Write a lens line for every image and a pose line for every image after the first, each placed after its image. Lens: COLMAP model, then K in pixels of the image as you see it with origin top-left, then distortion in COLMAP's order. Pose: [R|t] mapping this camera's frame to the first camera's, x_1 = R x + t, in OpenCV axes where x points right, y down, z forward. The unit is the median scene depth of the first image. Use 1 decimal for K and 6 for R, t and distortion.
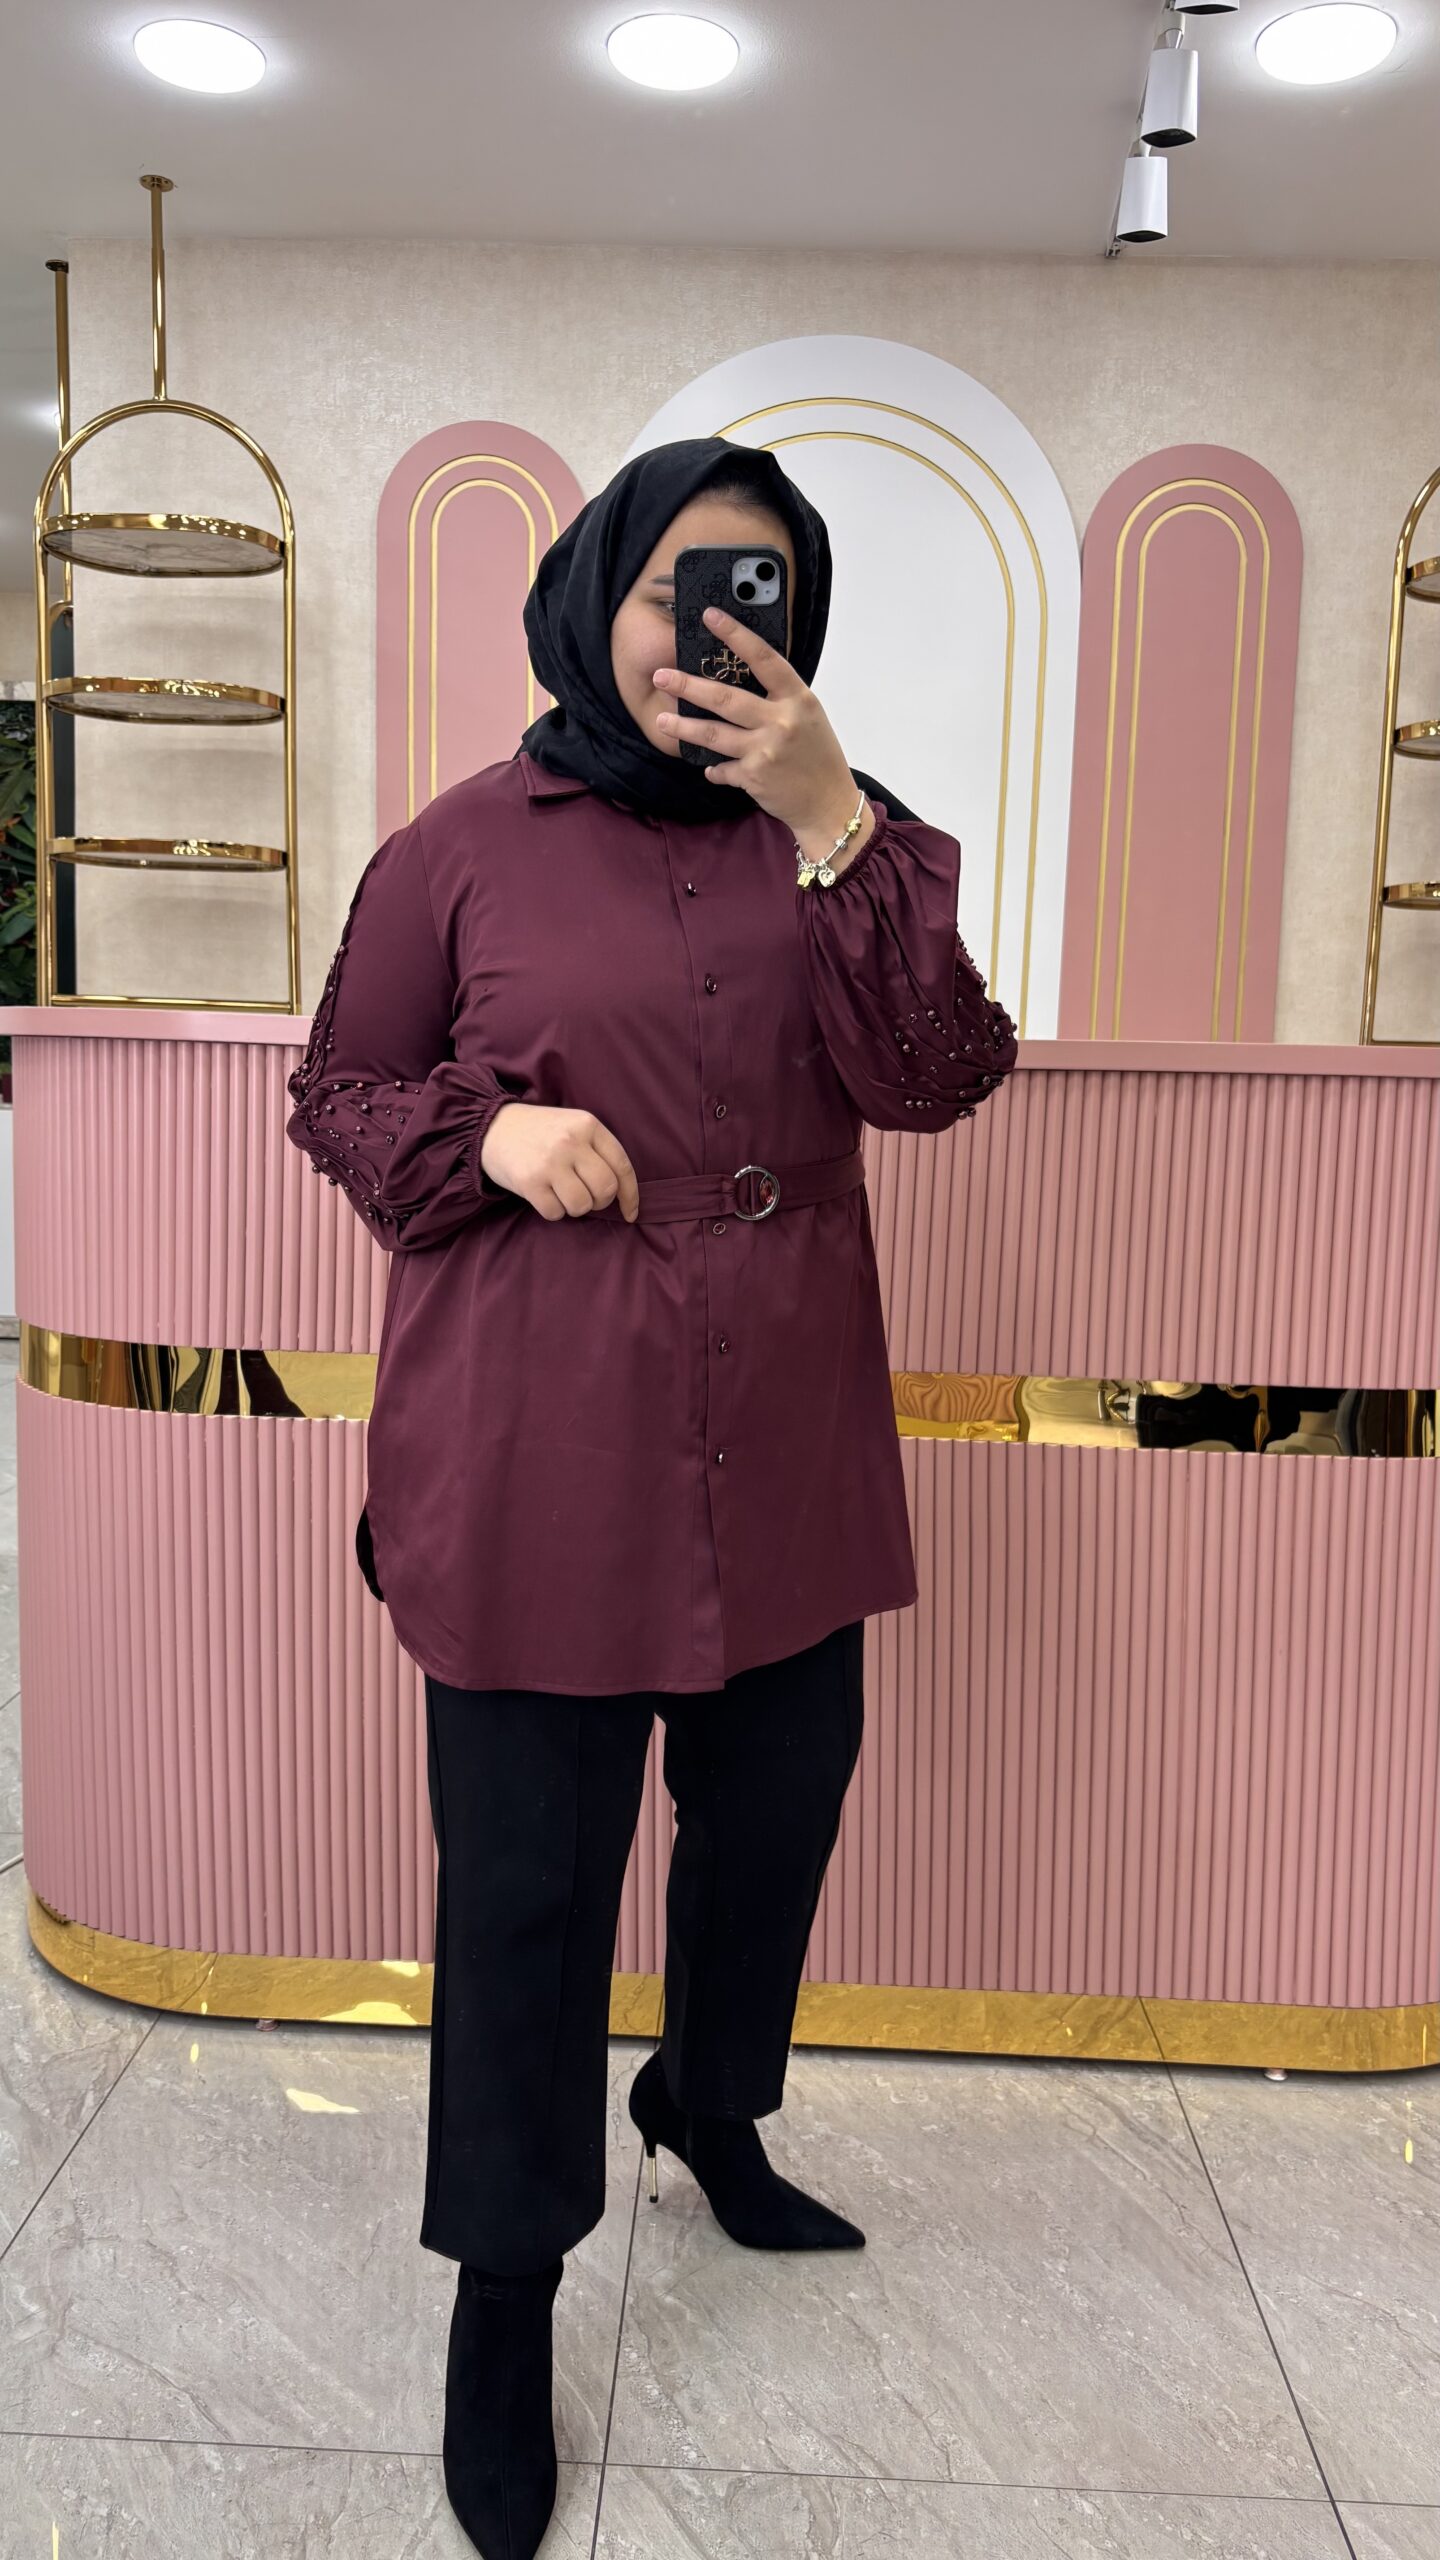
lens RADIAL K [[1958.4, 0, 730.1], [0, 1958.4, 1283.9], [0, 0, 1]] dist [0.077774, -0.071508]
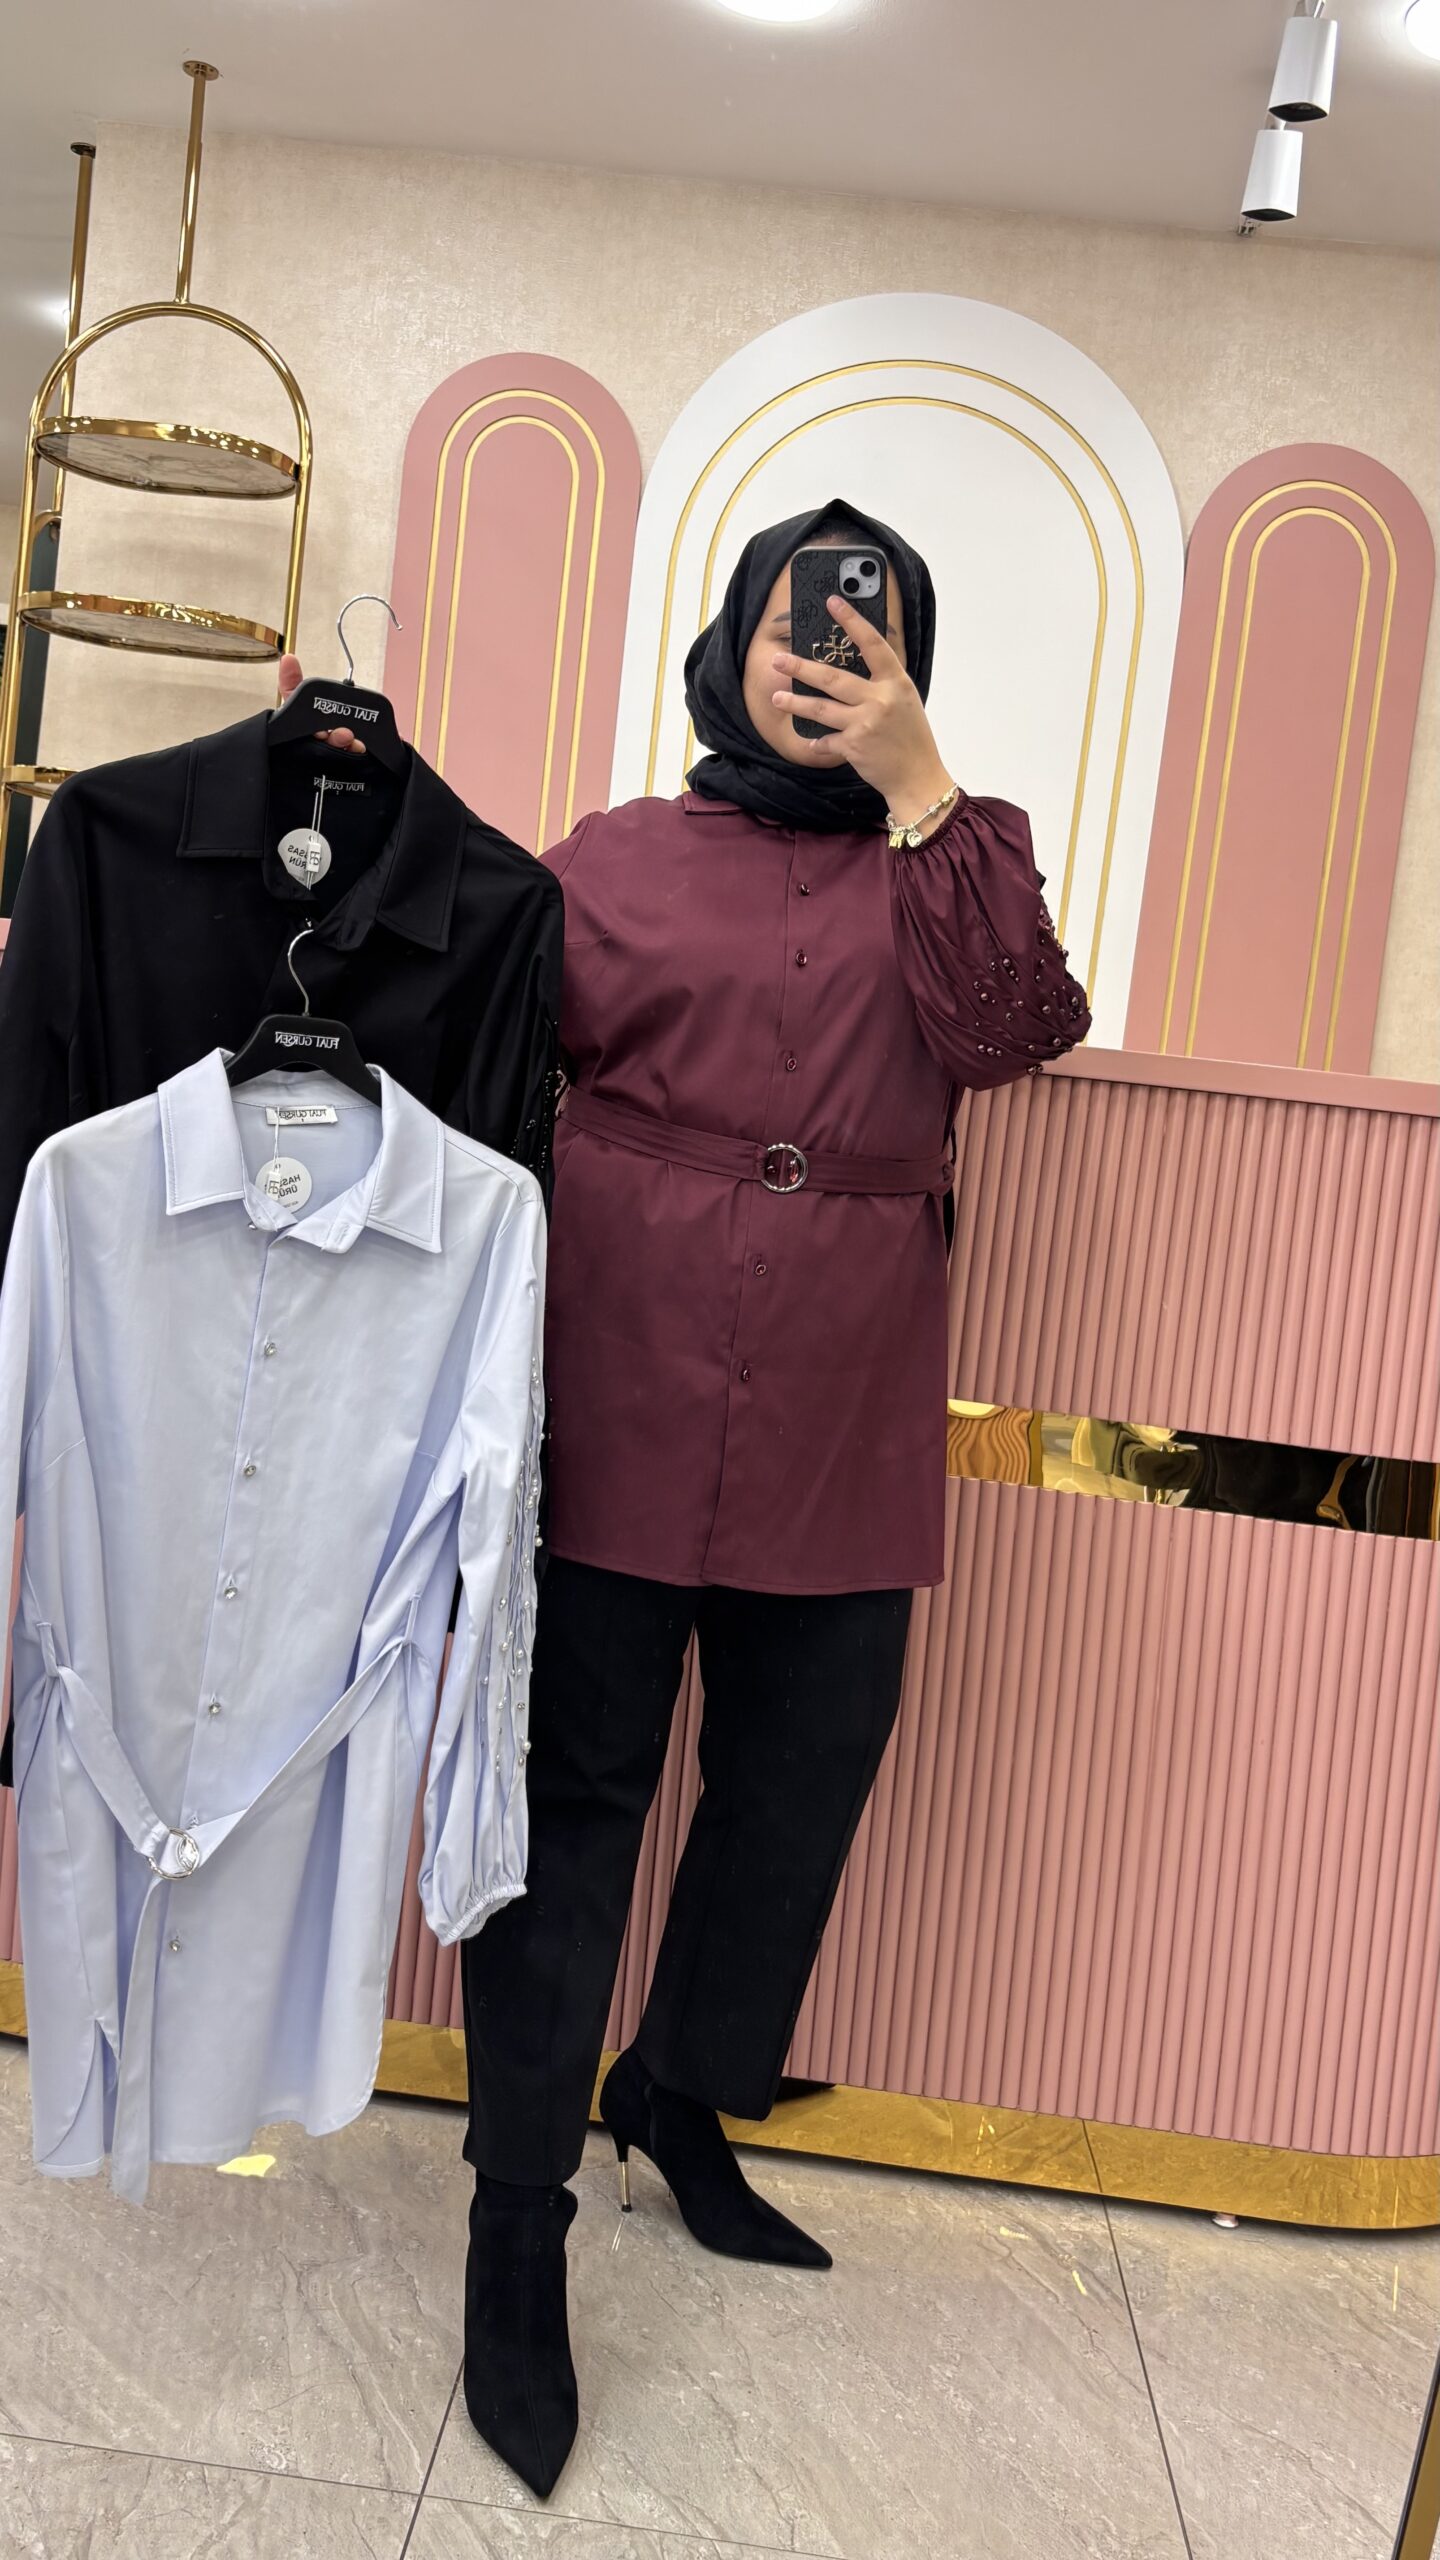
lens RADIAL K [[2385.4, 0, 730.6], [0, 2385.4, 1254.0], [0, 0, 1]] dist [0.060711, -0.034285]
pose [[0.995949, 0.088126, -0.017864, 0.035683], [-0.089066, 0.994135, -0.061338, 0.054157], [0.012354, 0.062681, 0.997957, -0.112460]]
